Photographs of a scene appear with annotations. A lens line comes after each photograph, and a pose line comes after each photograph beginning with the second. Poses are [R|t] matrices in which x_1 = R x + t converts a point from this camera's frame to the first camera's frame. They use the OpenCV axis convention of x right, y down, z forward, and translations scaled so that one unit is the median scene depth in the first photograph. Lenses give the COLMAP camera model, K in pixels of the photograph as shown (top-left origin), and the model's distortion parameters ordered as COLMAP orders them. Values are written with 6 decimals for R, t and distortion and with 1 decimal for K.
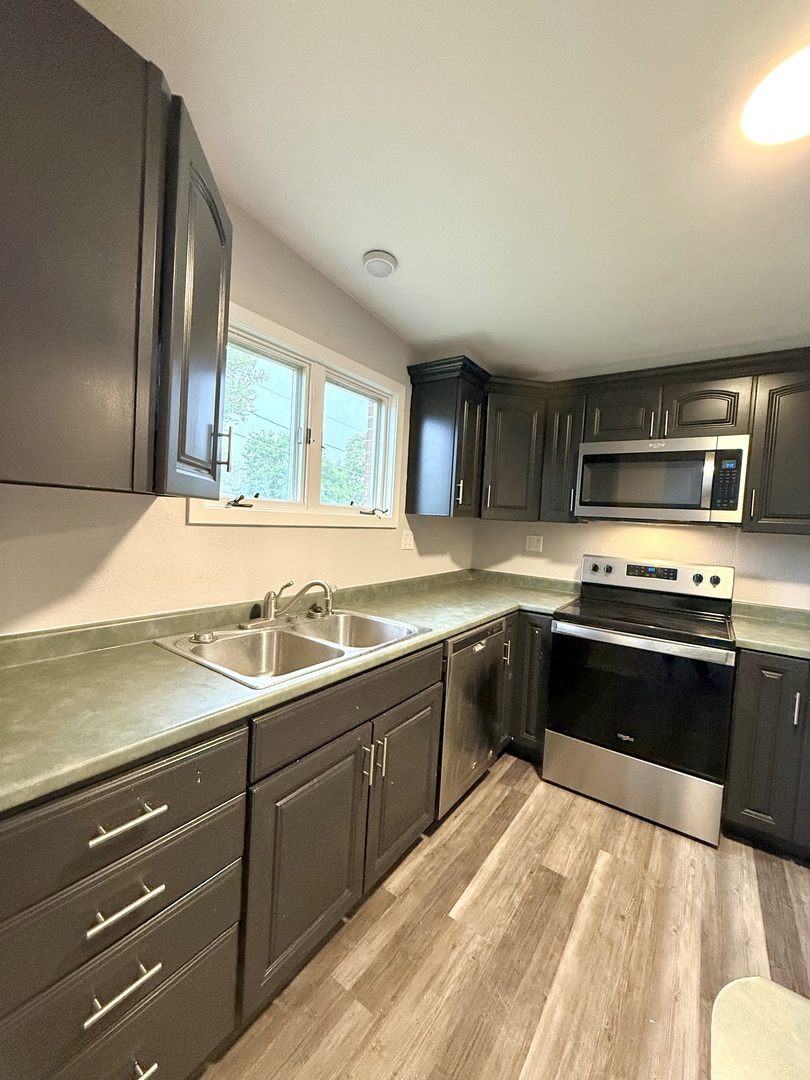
lens RADIAL K [[431.8, 0, 400.7], [0, 431.8, 535.4], [0, 0, 1]] dist [0.003184, 0.000254]
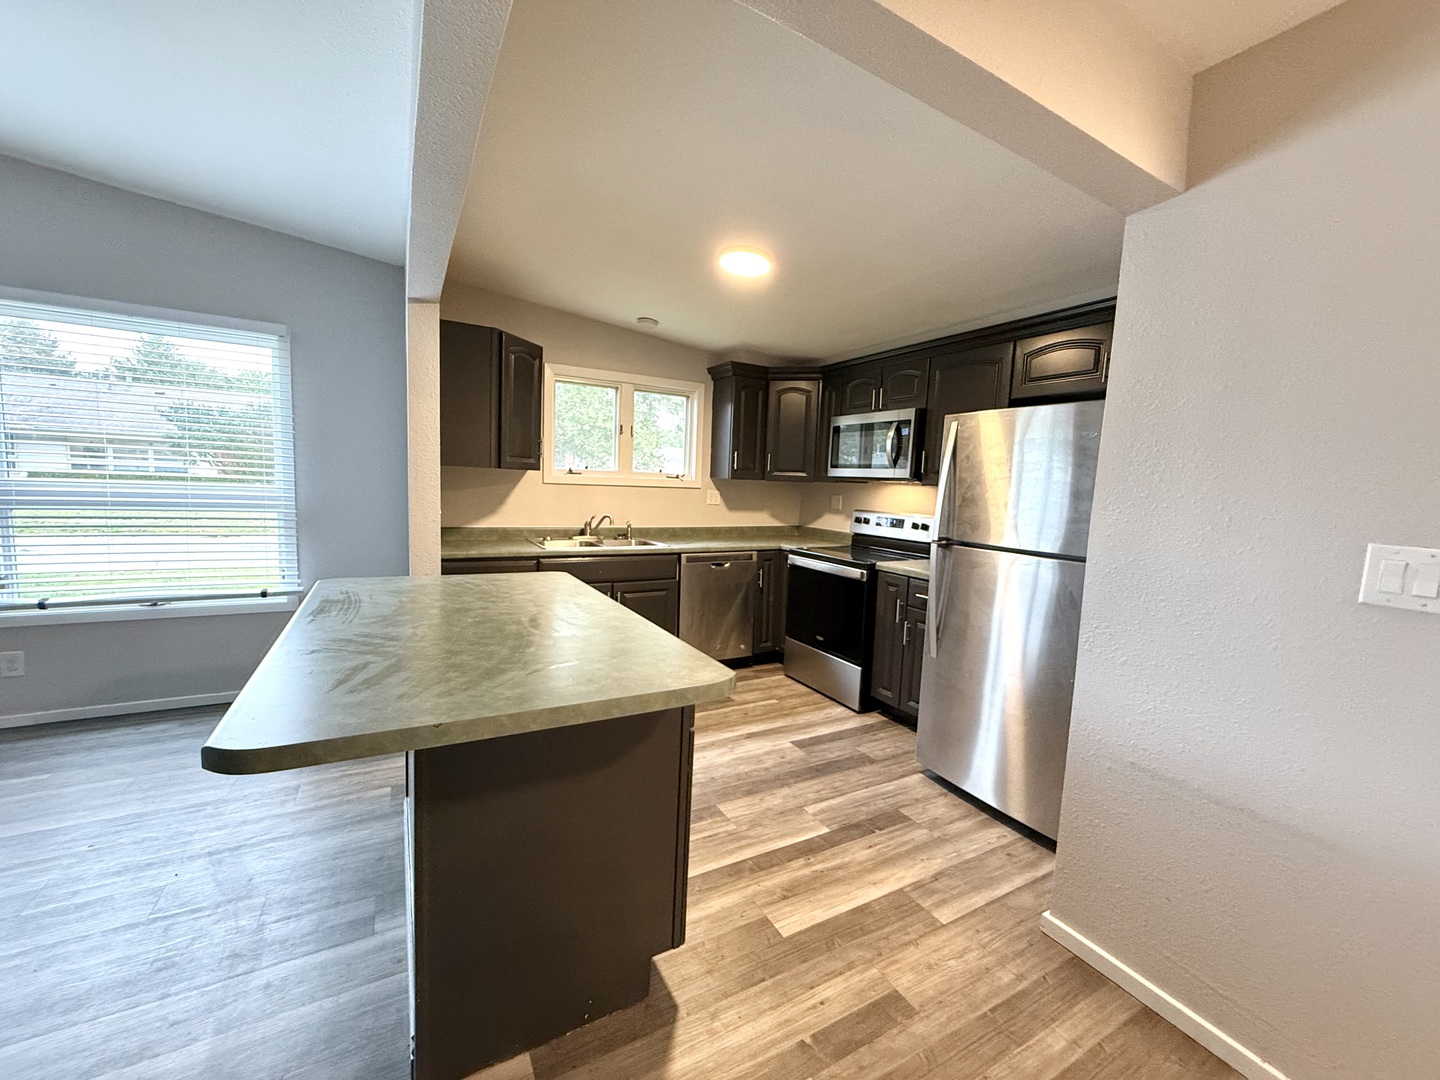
lens RADIAL K [[575.7, 0, 722.9], [0, 575.7, 540.3], [0, 0, 1]] dist [0.003184, 0.000254]
pose [[0.906020, 0.024175, -0.422543, 0.934106], [-0.007462, 0.999125, 0.041162, 0.081326], [0.423168, -0.034141, 0.905408, -0.708990]]
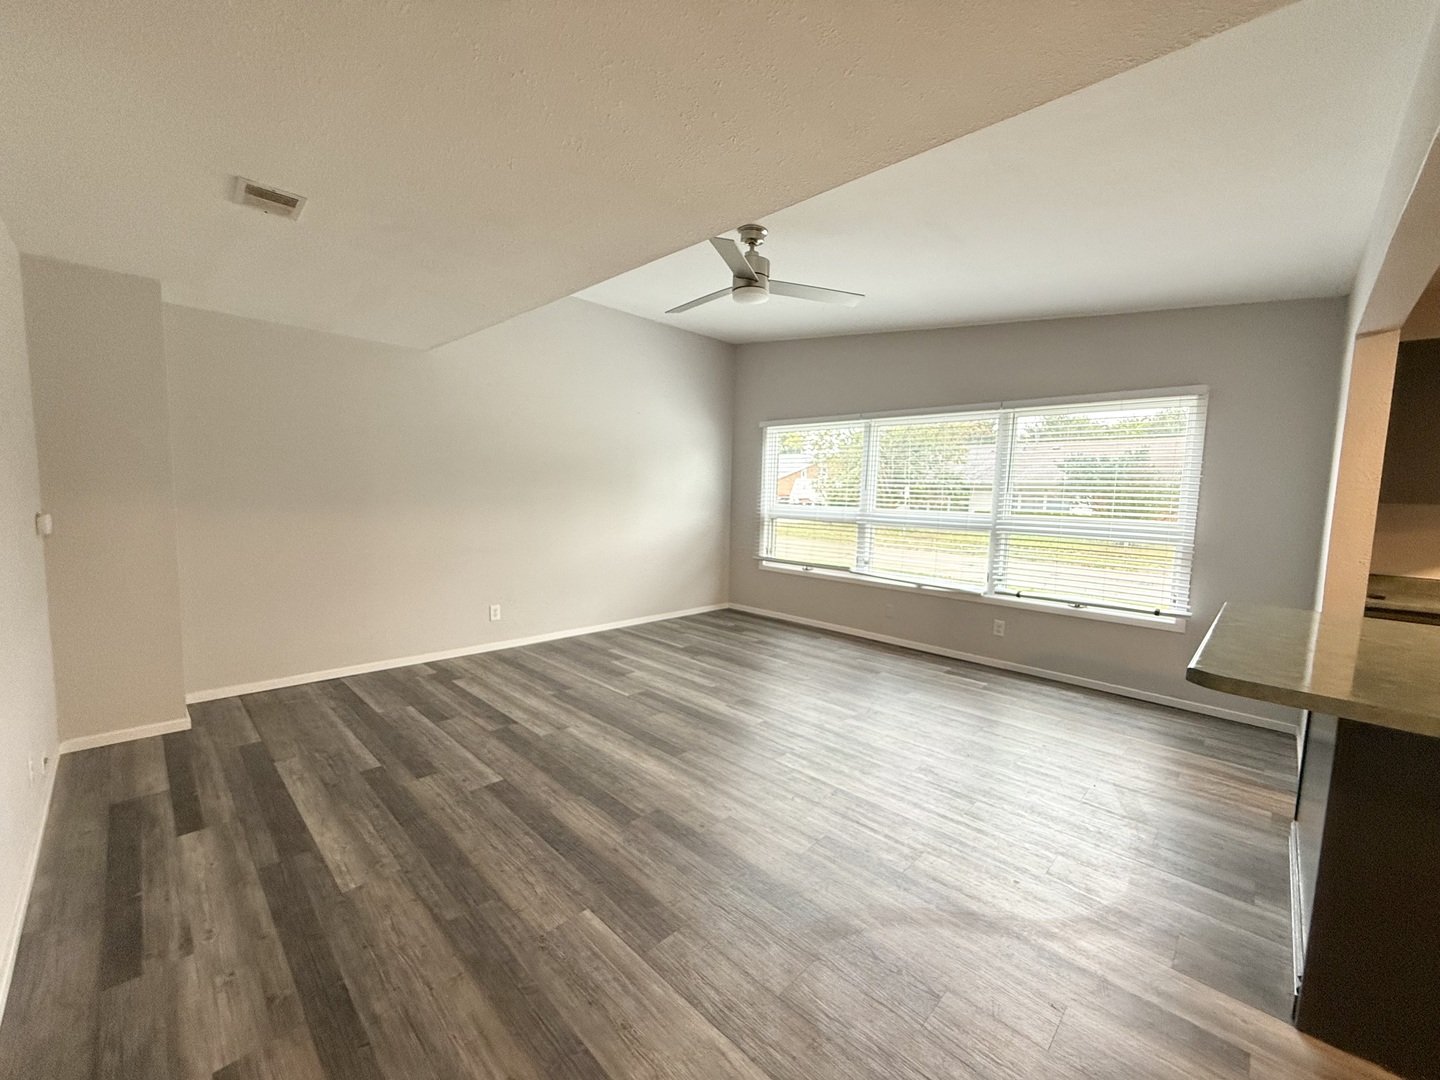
lens RADIAL K [[575.7, 0, 715.2], [0, 575.7, 541.6], [0, 0, 1]] dist [0.003184, 0.000254]
pose [[-0.153309, 0.024887, -0.987865, 1.224296], [-0.076468, 0.996386, 0.036969, 0.112113], [0.985215, 0.081208, -0.150851, -0.983153]]
